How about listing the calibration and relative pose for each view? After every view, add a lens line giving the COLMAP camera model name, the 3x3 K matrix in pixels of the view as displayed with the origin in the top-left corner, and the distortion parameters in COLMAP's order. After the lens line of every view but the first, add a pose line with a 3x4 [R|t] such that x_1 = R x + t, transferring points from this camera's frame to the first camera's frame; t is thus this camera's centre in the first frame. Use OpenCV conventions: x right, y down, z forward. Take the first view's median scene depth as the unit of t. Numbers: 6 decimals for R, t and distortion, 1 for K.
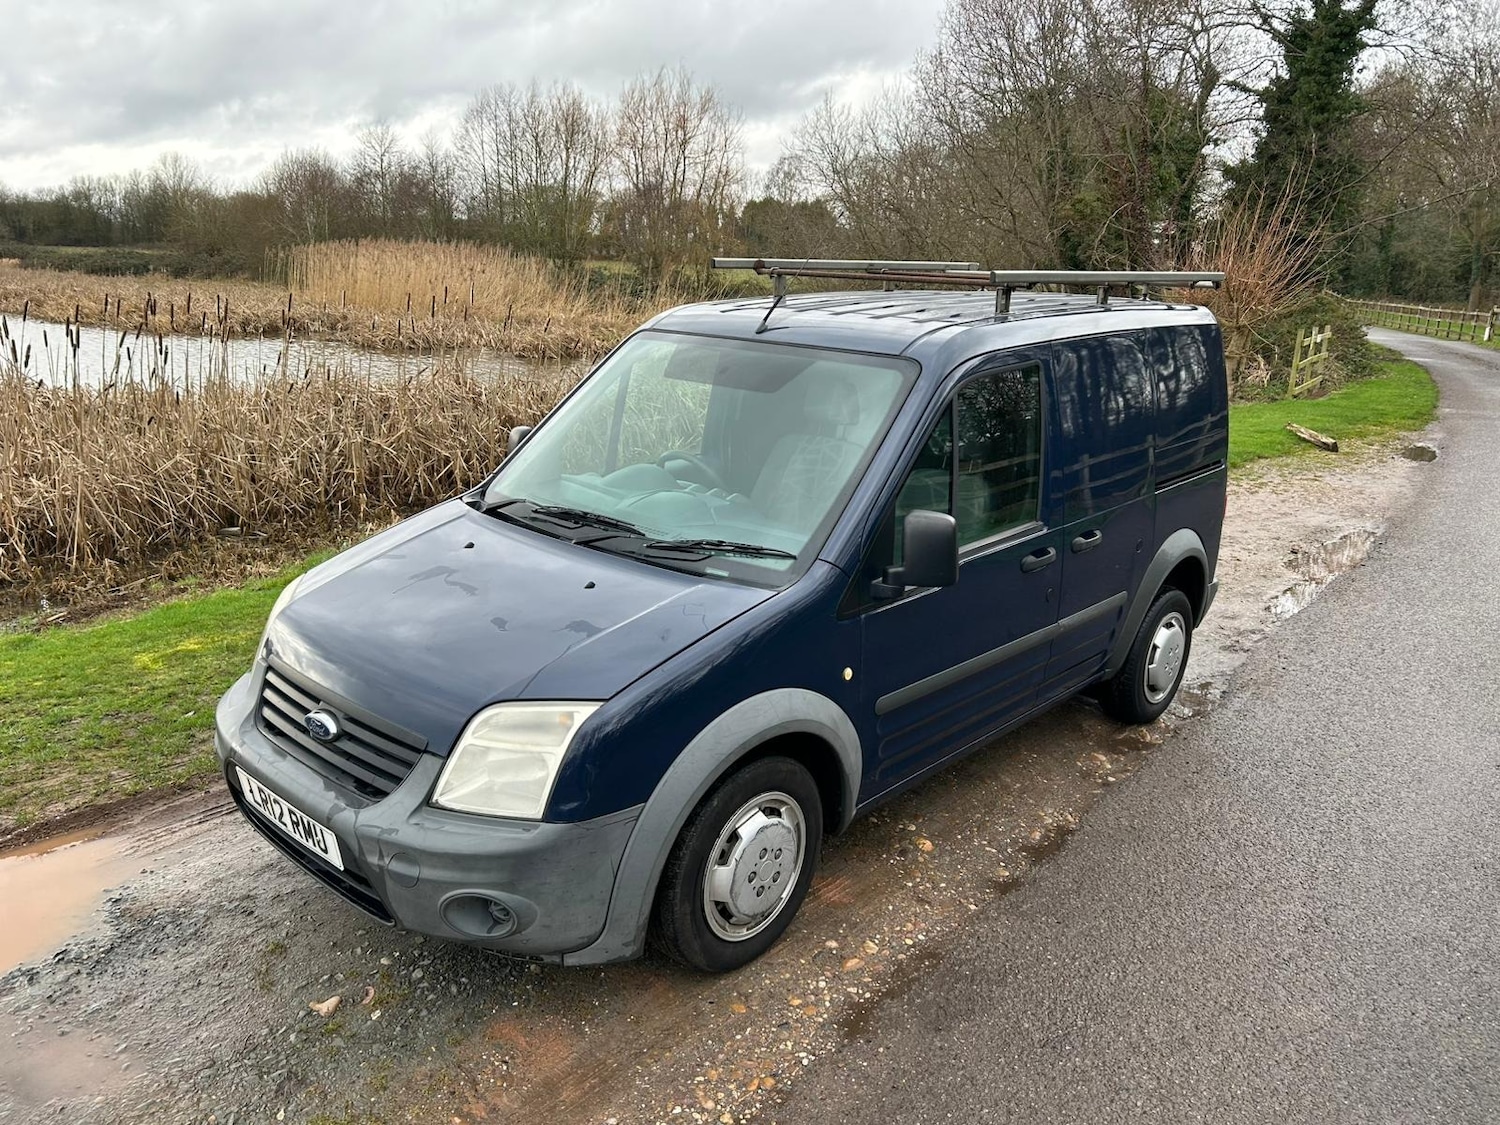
lens RADIAL K [[1141.1, 0, 754.7], [0, 1141.1, 554.5], [0, 0, 1]] dist [0.047902, -0.050476]
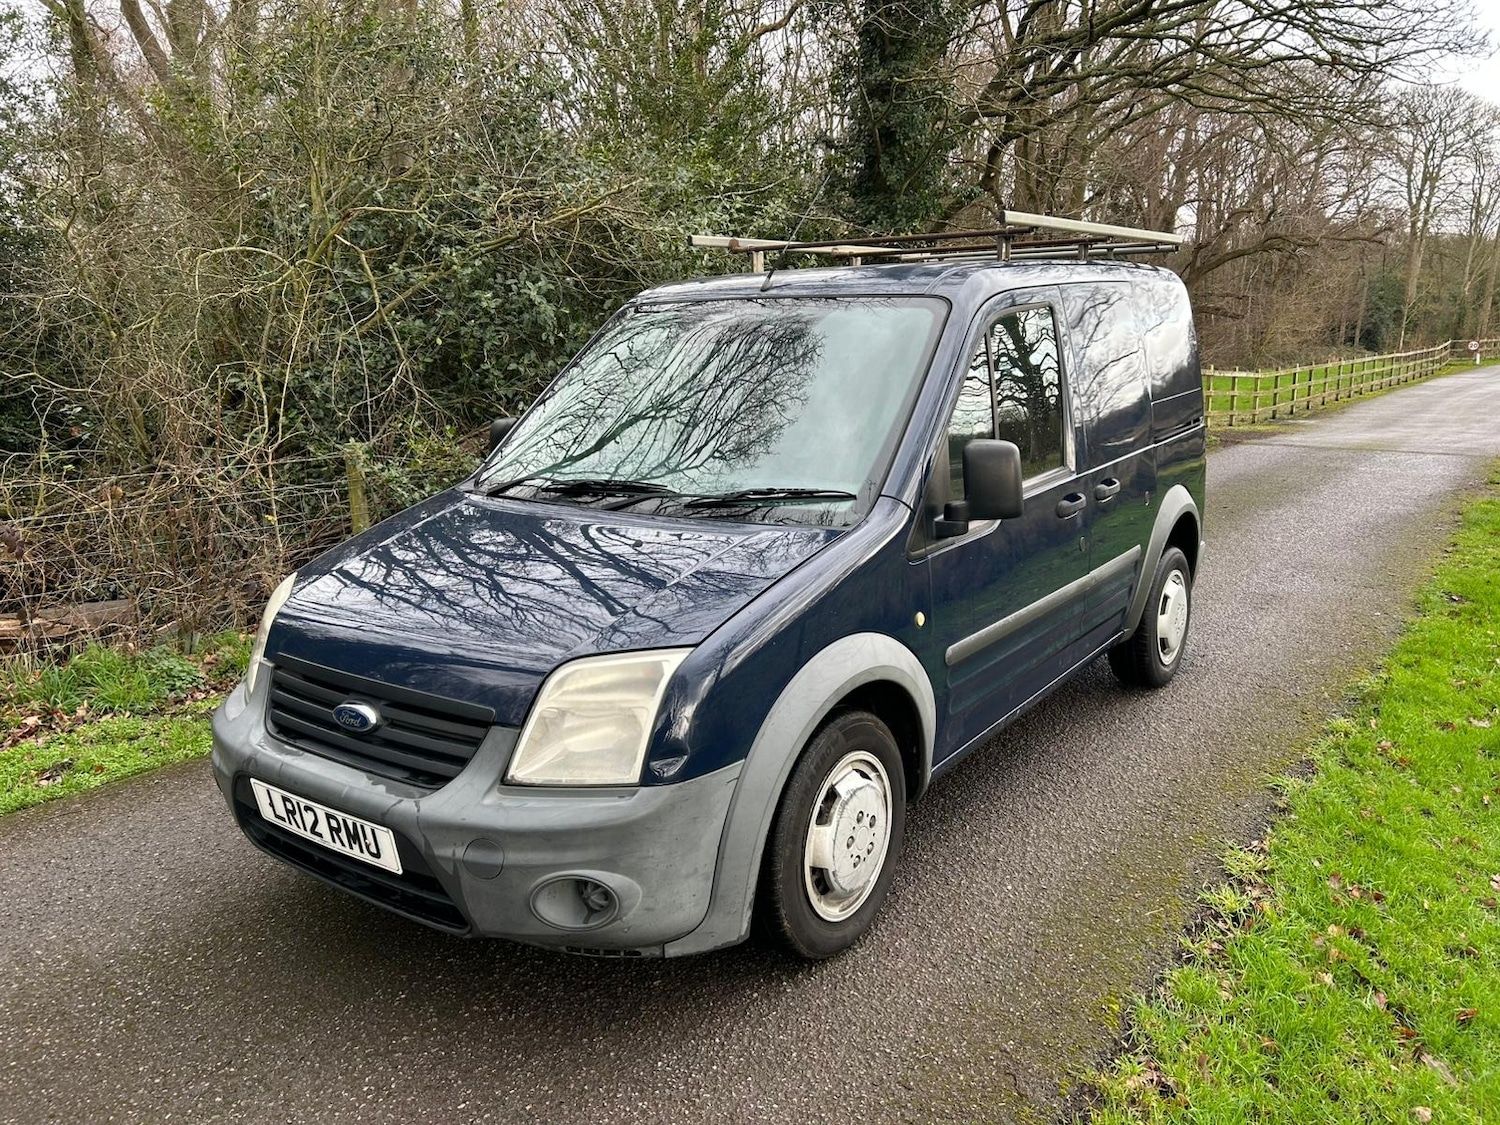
lens RADIAL K [[1120.3, 0, 727.1], [0, 1120.3, 564.2], [0, 0, 1]] dist [0.065904, -0.042014]
pose [[0.991054, -0.077925, 0.108351, -0.153264], [0.085686, 0.993936, -0.068917, 0.099163], [-0.102324, 0.077584, 0.991721, 0.093162]]
